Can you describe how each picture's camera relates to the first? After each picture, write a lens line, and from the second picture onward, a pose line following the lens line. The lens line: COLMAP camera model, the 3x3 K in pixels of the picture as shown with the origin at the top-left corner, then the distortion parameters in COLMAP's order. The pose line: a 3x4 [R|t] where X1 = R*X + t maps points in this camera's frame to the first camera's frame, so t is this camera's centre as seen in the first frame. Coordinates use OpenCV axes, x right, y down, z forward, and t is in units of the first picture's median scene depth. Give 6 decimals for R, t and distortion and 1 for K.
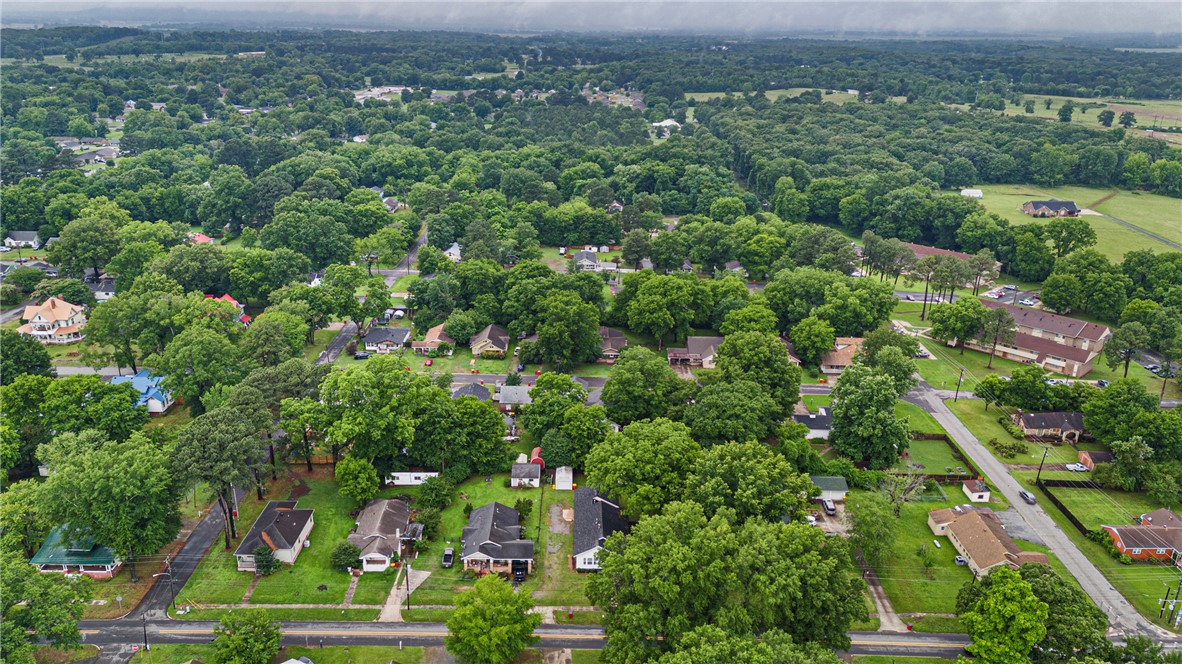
lens RADIAL K [[855.5, 0, 591.0], [0, 855.5, 332.0], [0, 0, 1]] dist [0.083622, -0.108428]
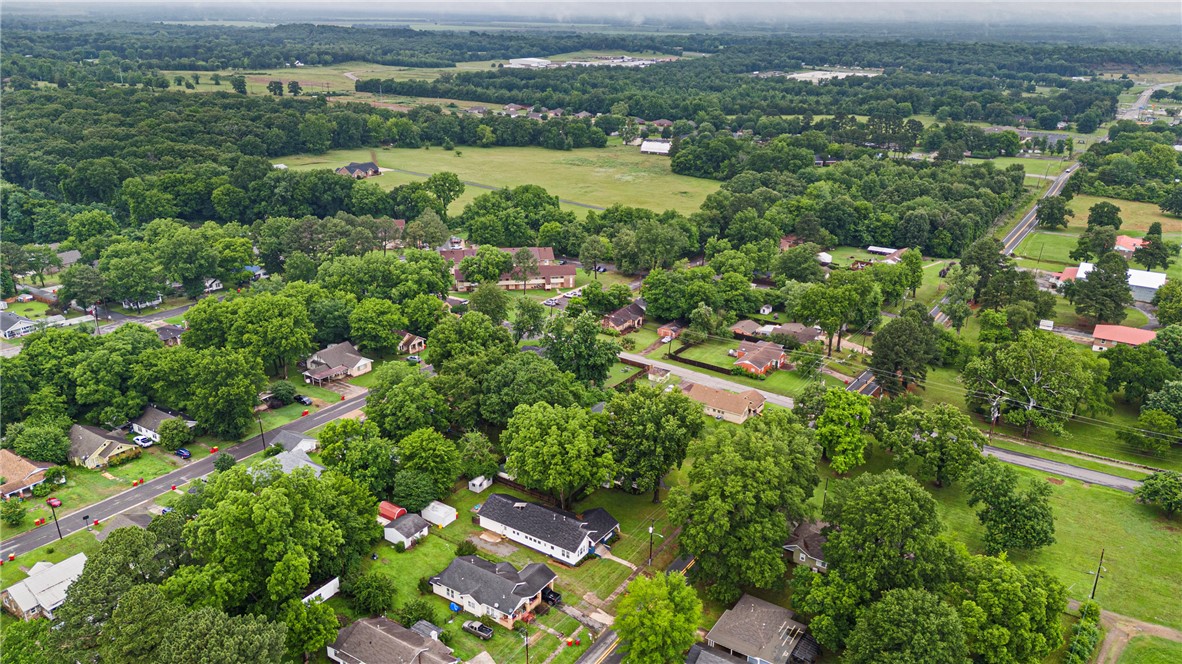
lens RADIAL K [[855.5, 0, 591.0], [0, 855.5, 332.0], [0, 0, 1]] dist [0.083622, -0.108428]
pose [[0.550704, -0.295609, 0.780603, -0.438518], [0.274058, 0.947379, 0.165422, -0.087864], [-0.788427, 0.122832, 0.602739, 0.215774]]
